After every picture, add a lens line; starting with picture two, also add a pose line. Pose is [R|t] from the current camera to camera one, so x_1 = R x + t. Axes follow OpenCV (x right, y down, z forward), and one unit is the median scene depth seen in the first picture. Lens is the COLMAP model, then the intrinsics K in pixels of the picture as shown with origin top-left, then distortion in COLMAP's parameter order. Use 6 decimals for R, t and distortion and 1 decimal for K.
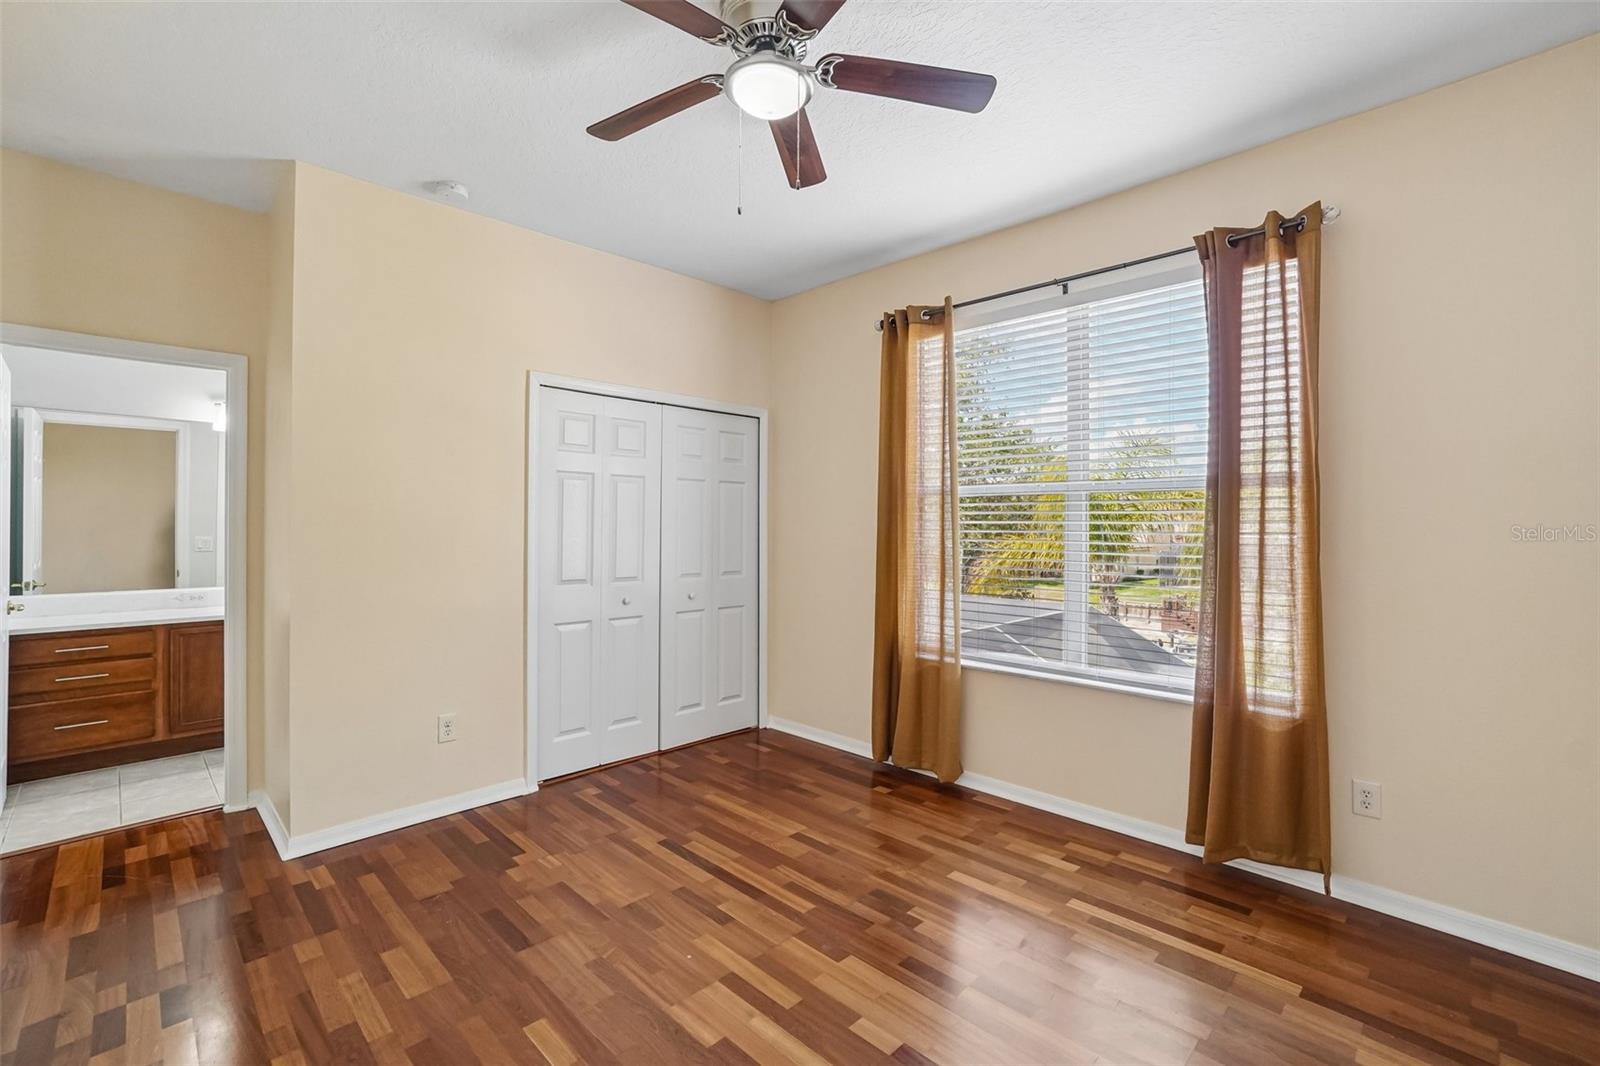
lens RADIAL K [[700.2, 0, 802.7], [0, 700.2, 520.2], [0, 0, 1]] dist [-0.048630, 0.020645]
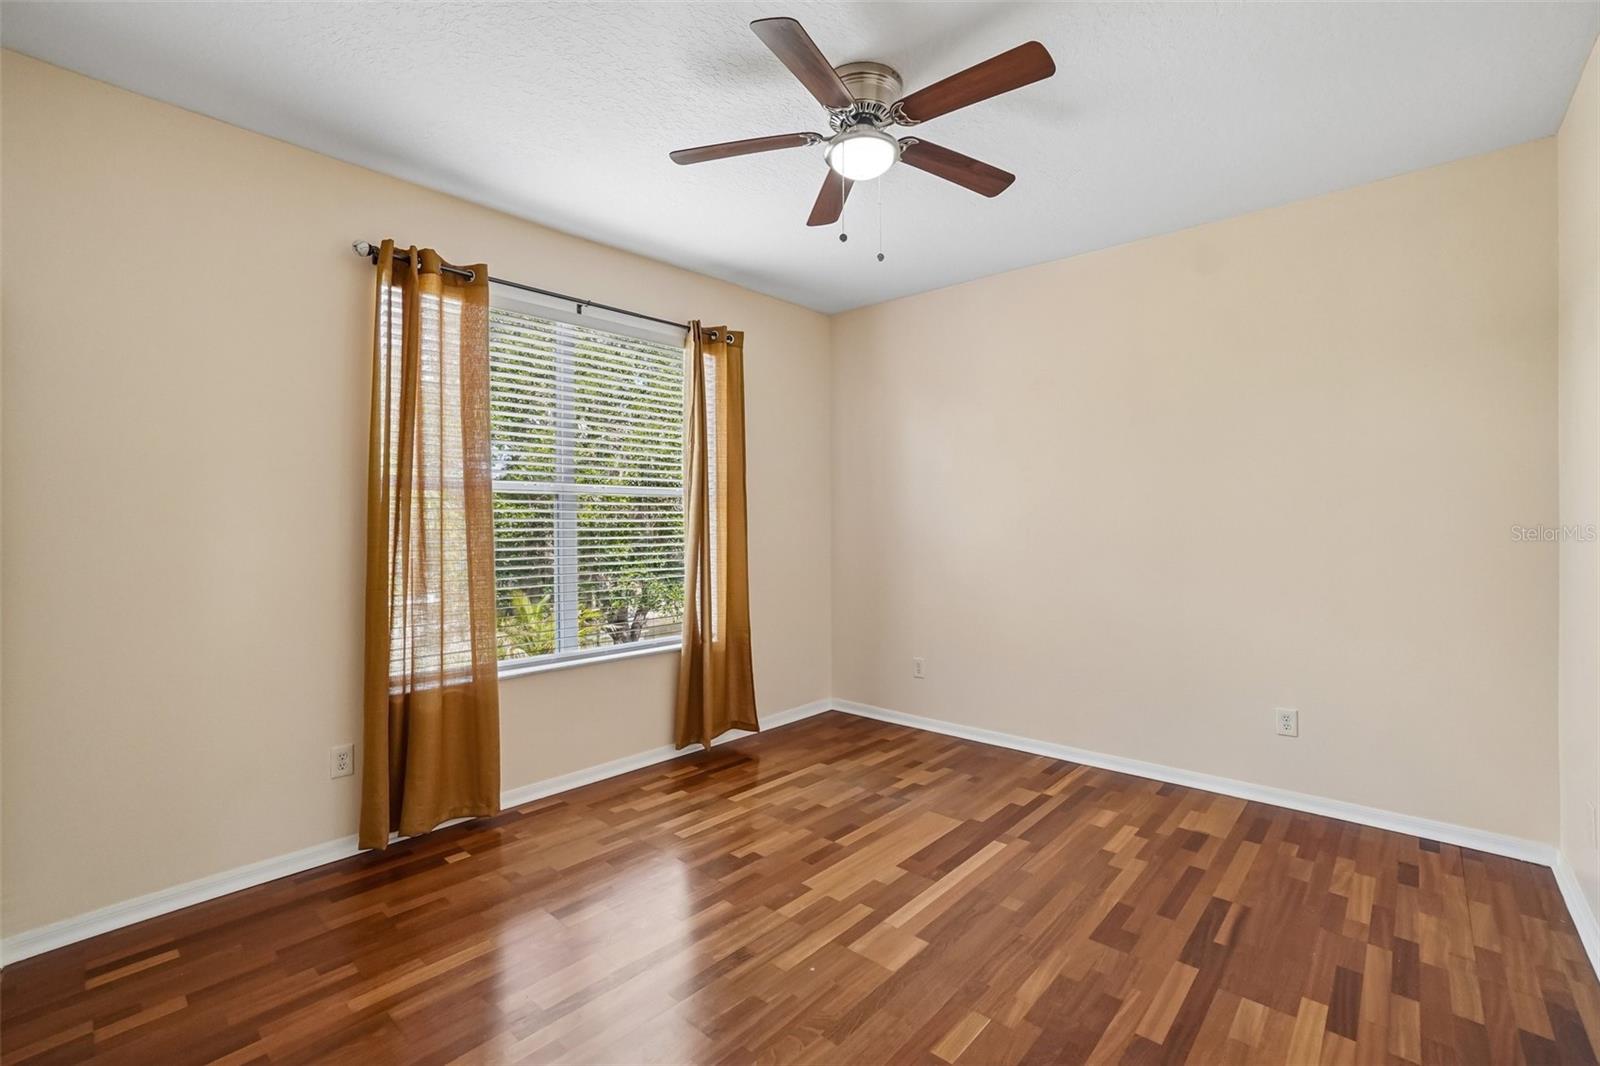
lens RADIAL K [[700.2, 0, 797.5], [0, 700.2, 517.8], [0, 0, 1]] dist [-0.048630, 0.020645]
pose [[-0.039803, 0.006959, 0.999183, -0.742584], [0.005191, 0.999964, -0.006757, 0.008531], [-0.999194, 0.004918, -0.039838, 0.696923]]
